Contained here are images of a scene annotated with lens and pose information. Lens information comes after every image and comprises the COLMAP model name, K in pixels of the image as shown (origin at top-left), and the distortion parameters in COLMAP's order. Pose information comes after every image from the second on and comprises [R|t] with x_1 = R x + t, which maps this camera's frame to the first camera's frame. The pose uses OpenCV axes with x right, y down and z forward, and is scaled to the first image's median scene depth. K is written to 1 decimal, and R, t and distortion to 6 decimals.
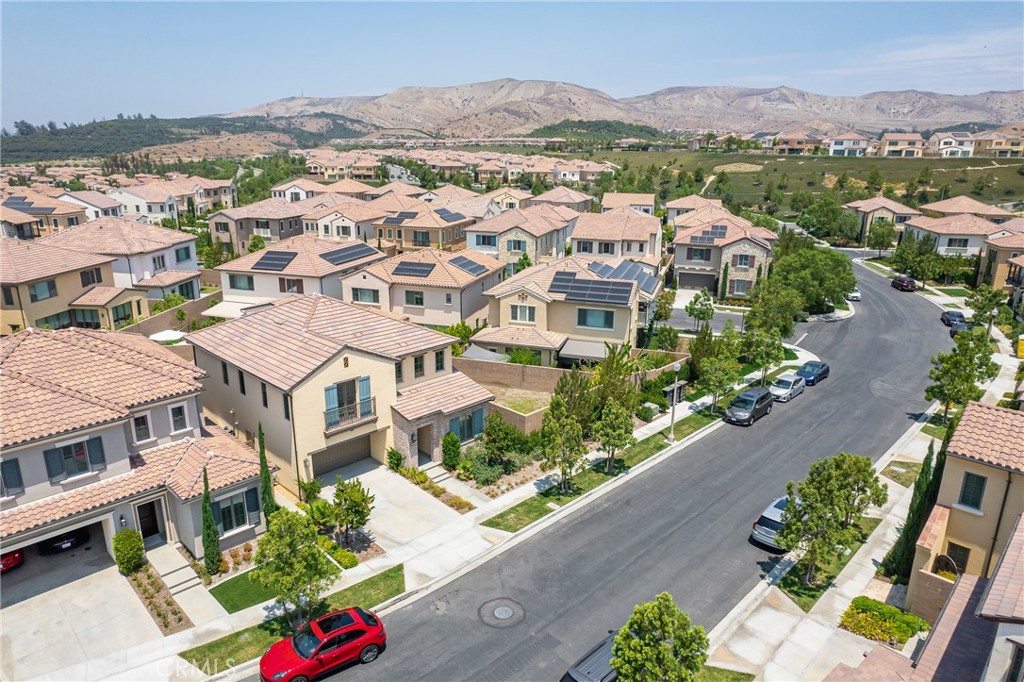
lens RADIAL K [[668.7, 0, 508.8], [0, 668.7, 342.0], [0, 0, 1]] dist [-0.073471, 0.052683]
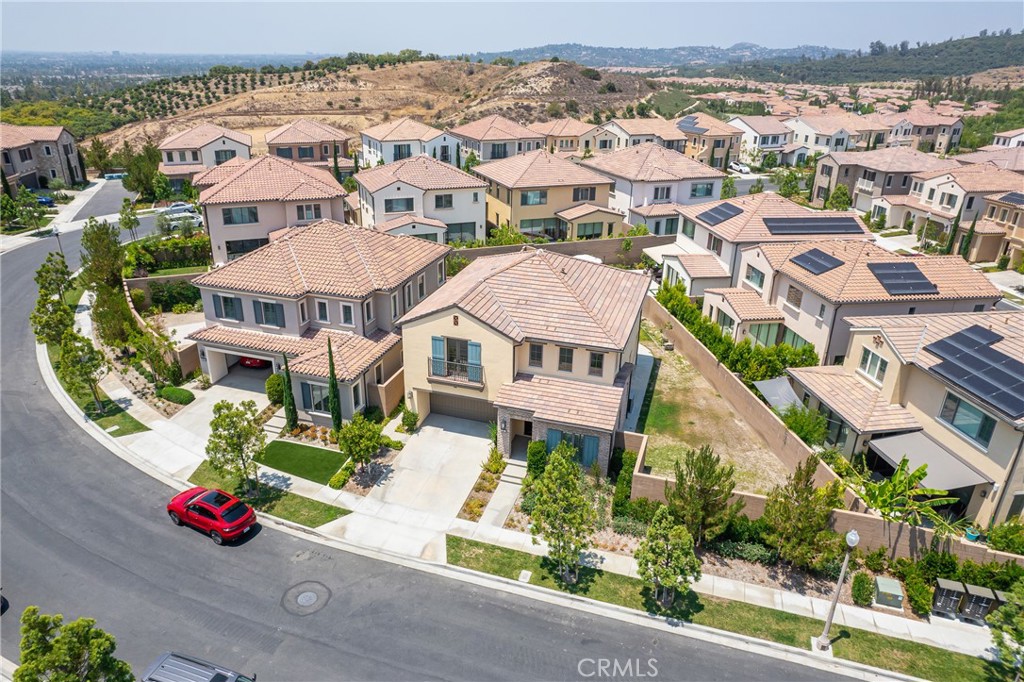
lens RADIAL K [[668.7, 0, 508.8], [0, 668.7, 342.0], [0, 0, 1]] dist [-0.073471, 0.052683]
pose [[0.451475, 0.355614, -0.818357, 0.569245], [-0.266230, 0.929060, 0.256845, -0.199831], [0.851640, 0.101912, 0.514123, 0.511733]]
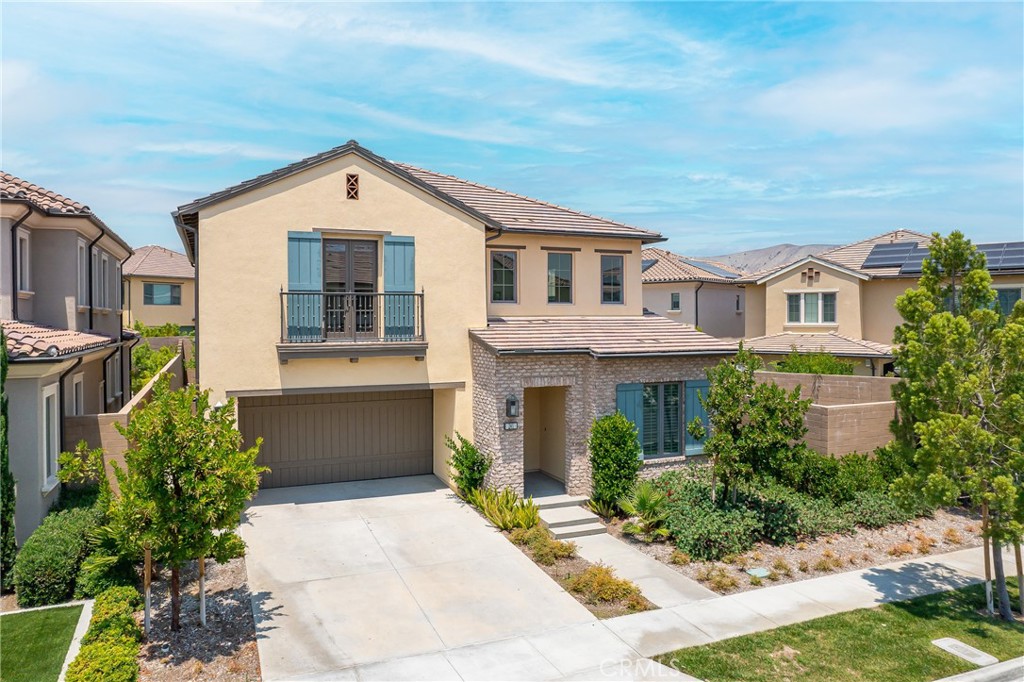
lens RADIAL K [[689.4, 0, 478.2], [0, 689.4, 316.7], [0, 0, 1]] dist [-0.084665, 0.059724]
pose [[0.909826, -0.014194, -0.414747, 0.005340], [-0.104535, 0.959349, -0.262149, 0.196770], [0.401608, 0.281866, 0.871357, 0.622928]]
